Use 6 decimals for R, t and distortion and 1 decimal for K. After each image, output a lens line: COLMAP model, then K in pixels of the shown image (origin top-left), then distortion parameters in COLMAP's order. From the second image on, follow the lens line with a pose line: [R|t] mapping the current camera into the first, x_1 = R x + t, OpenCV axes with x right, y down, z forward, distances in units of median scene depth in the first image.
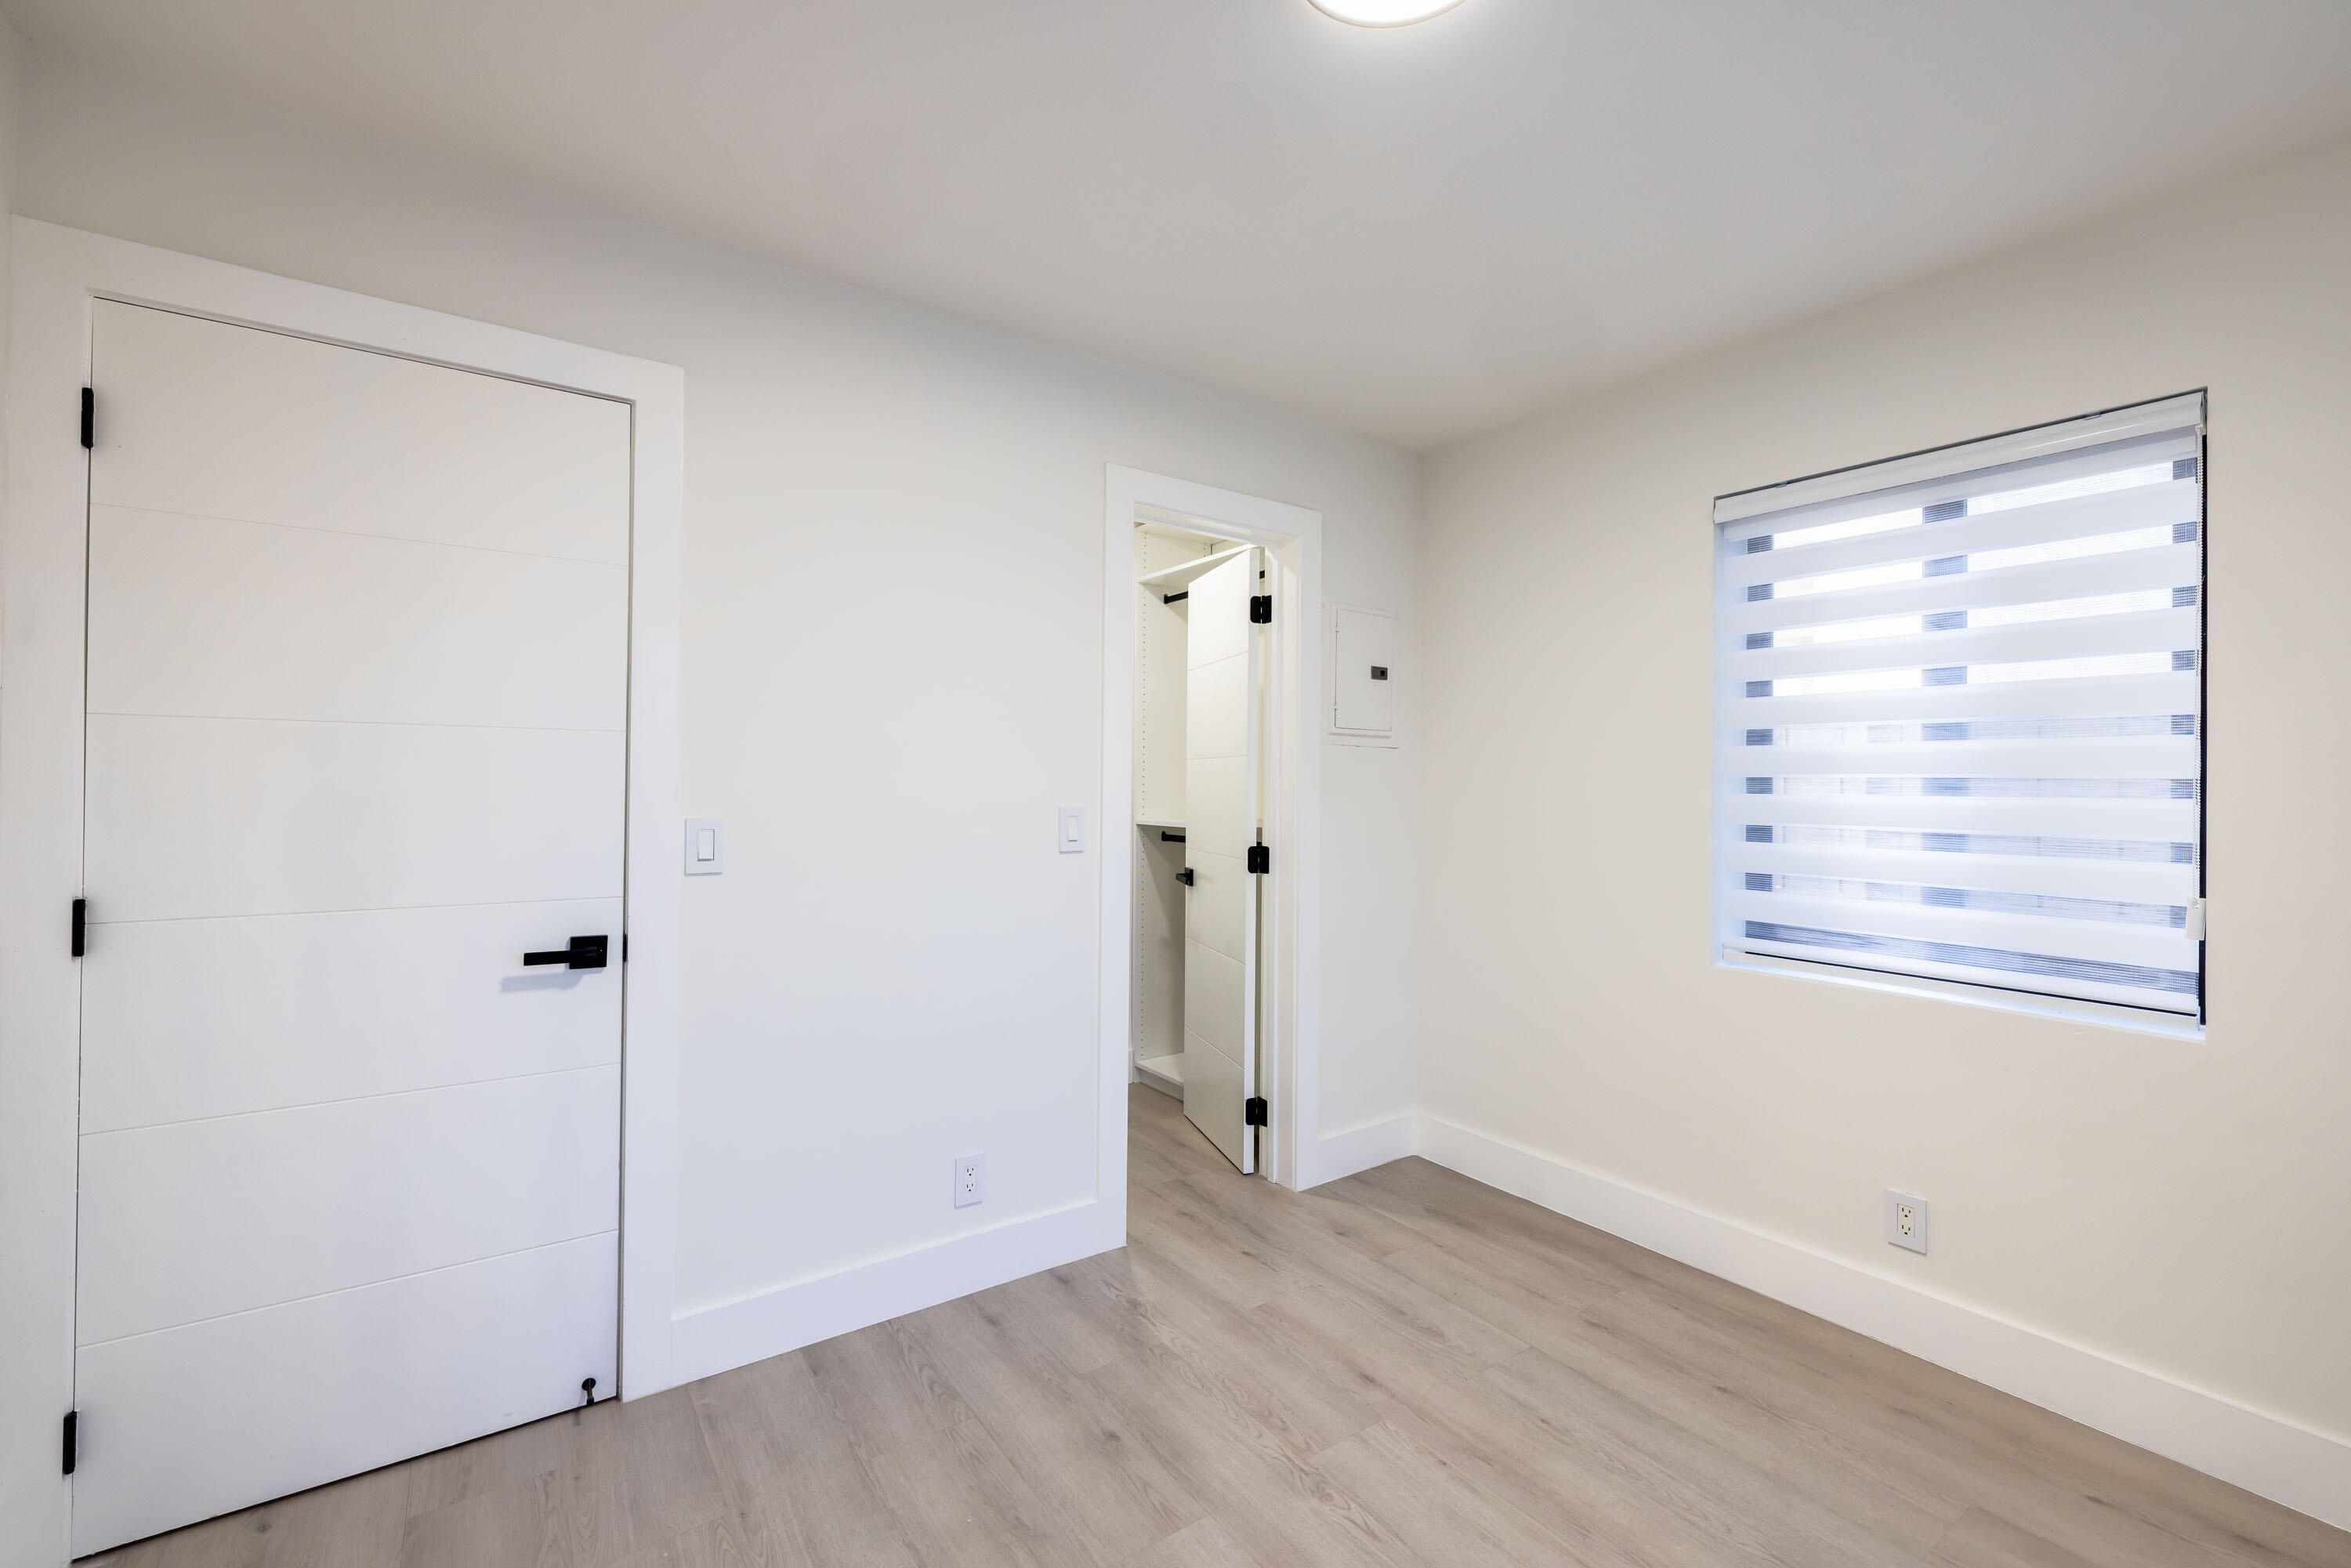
lens RADIAL K [[979.7, 0, 1171.0], [0, 979.7, 793.6], [0, 0, 1]] dist [0.001835, -0.000872]
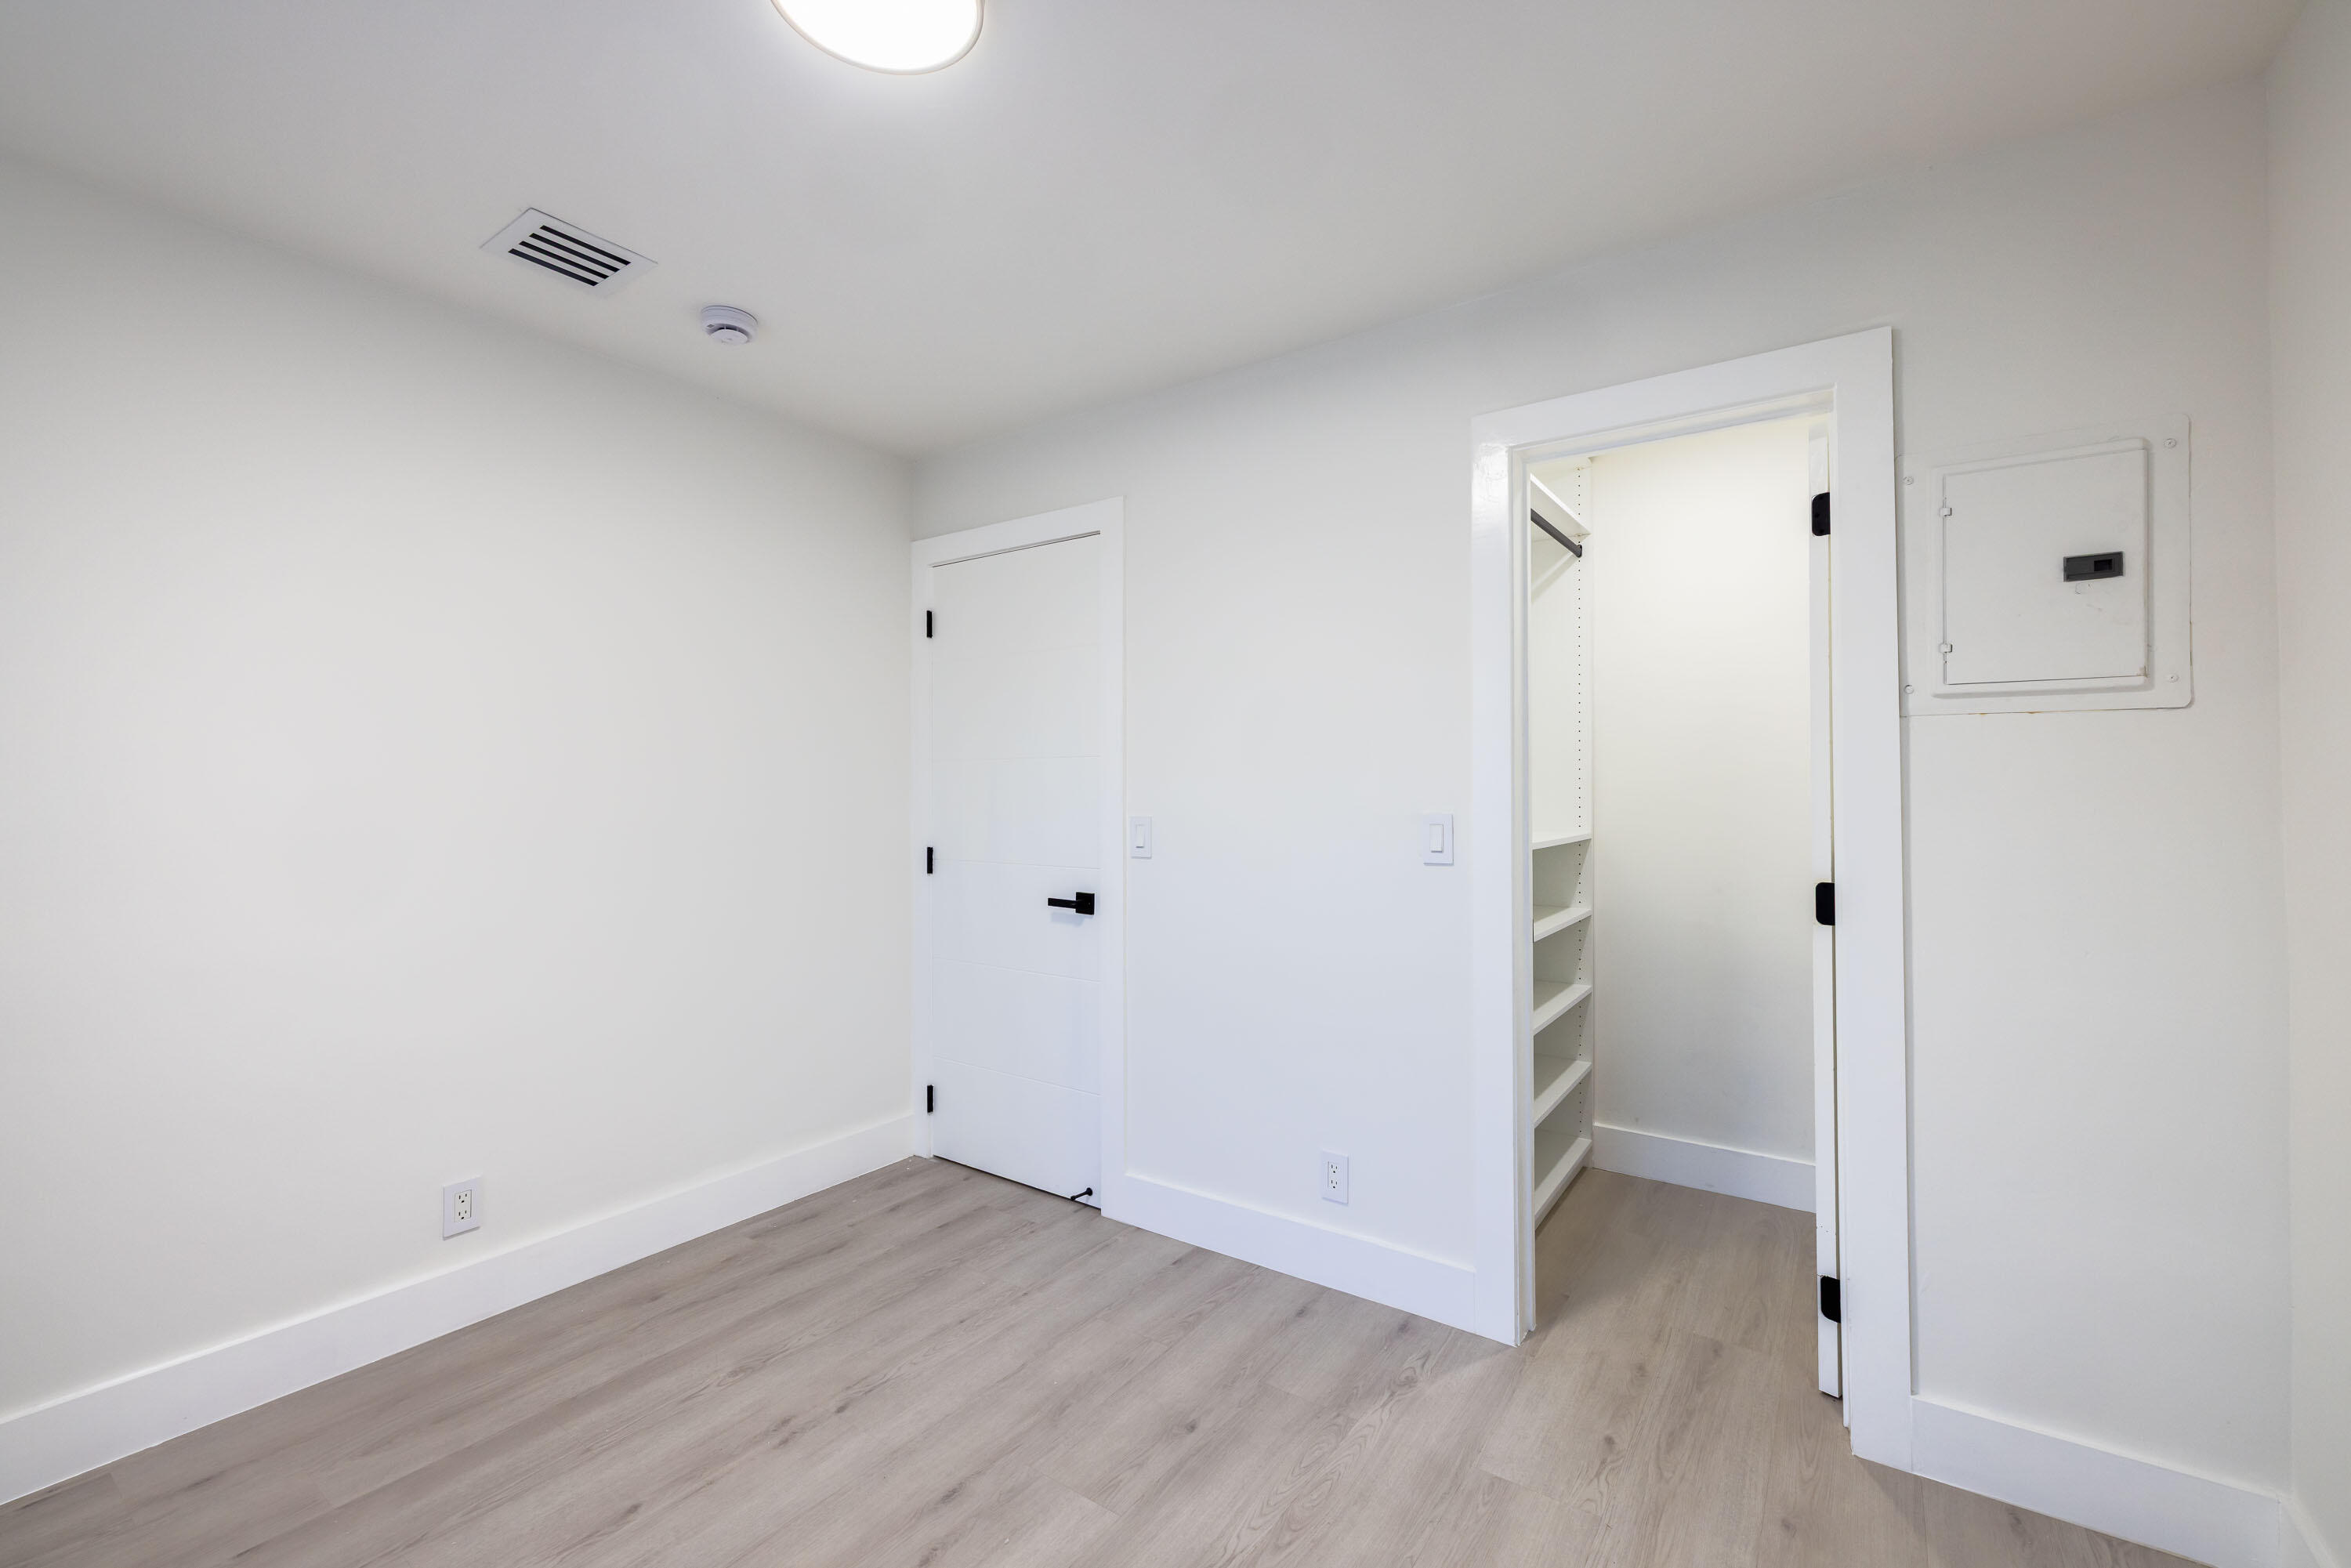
lens RADIAL K [[979.7, 0, 1163.3], [0, 979.7, 786.2], [0, 0, 1]] dist [0.001835, -0.000872]
pose [[0.335538, -0.009845, -0.941975, 0.847504], [-0.000147, 0.999945, -0.010503, -0.003446], [0.942027, 0.003663, 0.335518, 0.587841]]
